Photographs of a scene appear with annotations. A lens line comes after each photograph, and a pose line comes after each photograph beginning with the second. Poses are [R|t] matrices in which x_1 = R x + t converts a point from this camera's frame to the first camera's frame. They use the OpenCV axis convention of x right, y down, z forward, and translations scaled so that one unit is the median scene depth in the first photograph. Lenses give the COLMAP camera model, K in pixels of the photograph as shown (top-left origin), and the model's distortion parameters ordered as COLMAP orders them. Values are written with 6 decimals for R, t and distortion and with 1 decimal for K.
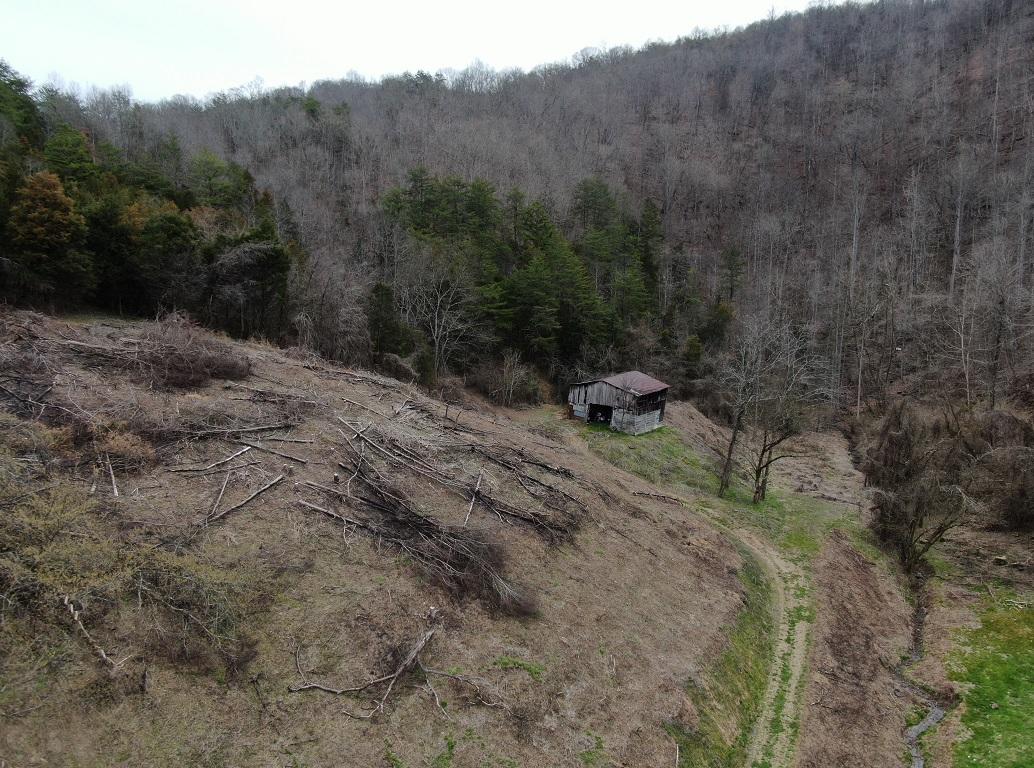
lens RADIAL K [[747.7, 0, 517.8], [0, 747.7, 383.7], [0, 0, 1]] dist [-0.015252, 0.003623]
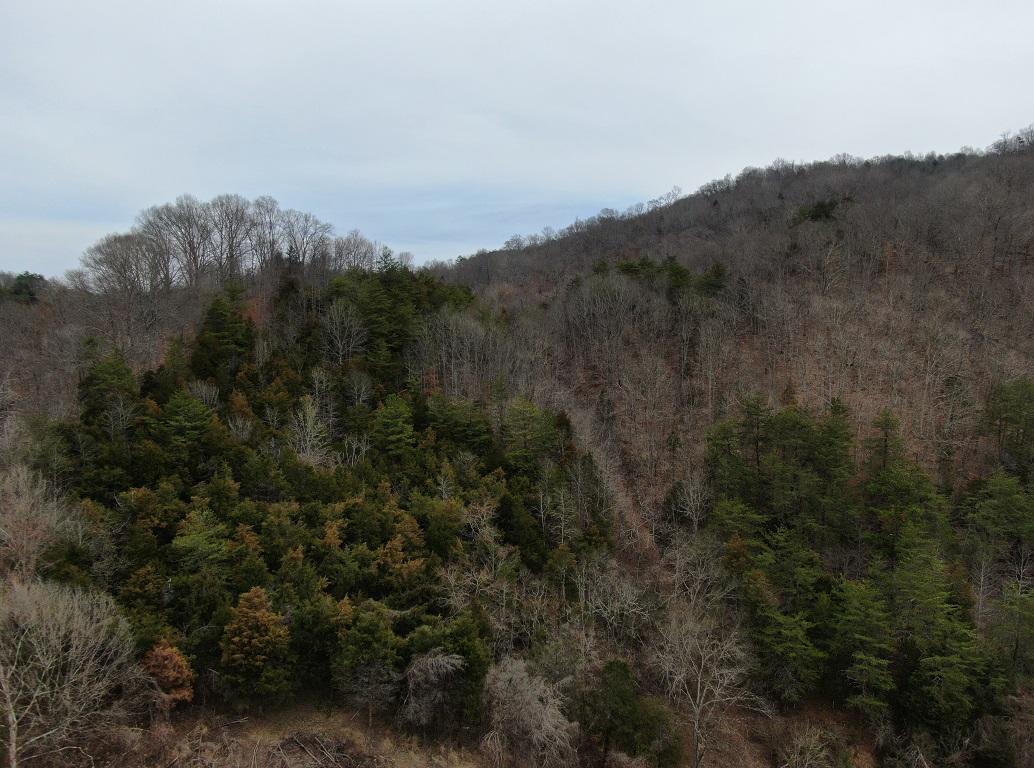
lens RADIAL K [[747.7, 0, 516.9], [0, 747.7, 383.8], [0, 0, 1]] dist [-0.015252, 0.003623]
pose [[0.837731, 0.039574, -0.544647, 0.182504], [-0.073814, 0.996423, -0.041135, -0.429949], [0.541071, 0.074663, 0.837656, 0.225686]]
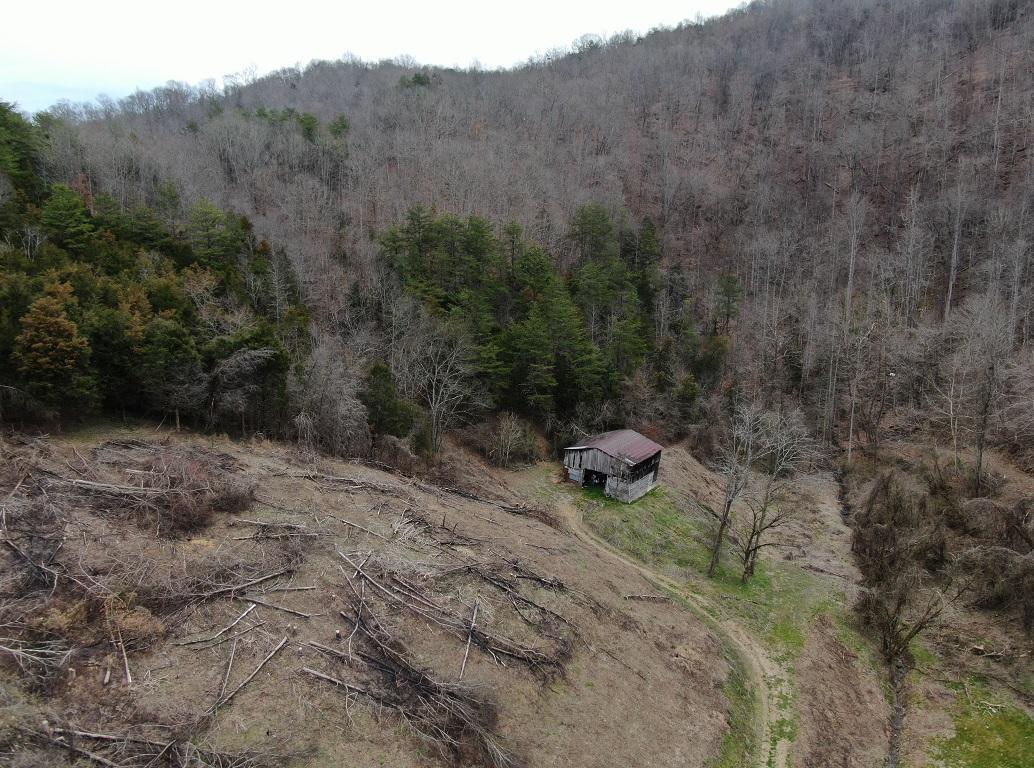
lens RADIAL K [[747.7, 0, 518.1], [0, 747.7, 385.3], [0, 0, 1]] dist [-0.015252, 0.003623]
pose [[0.999998, 0.000711, 0.001810, 0.004264], [-0.000792, 0.998982, 0.045109, -0.163448], [-0.001777, -0.045110, 0.998980, -0.017028]]
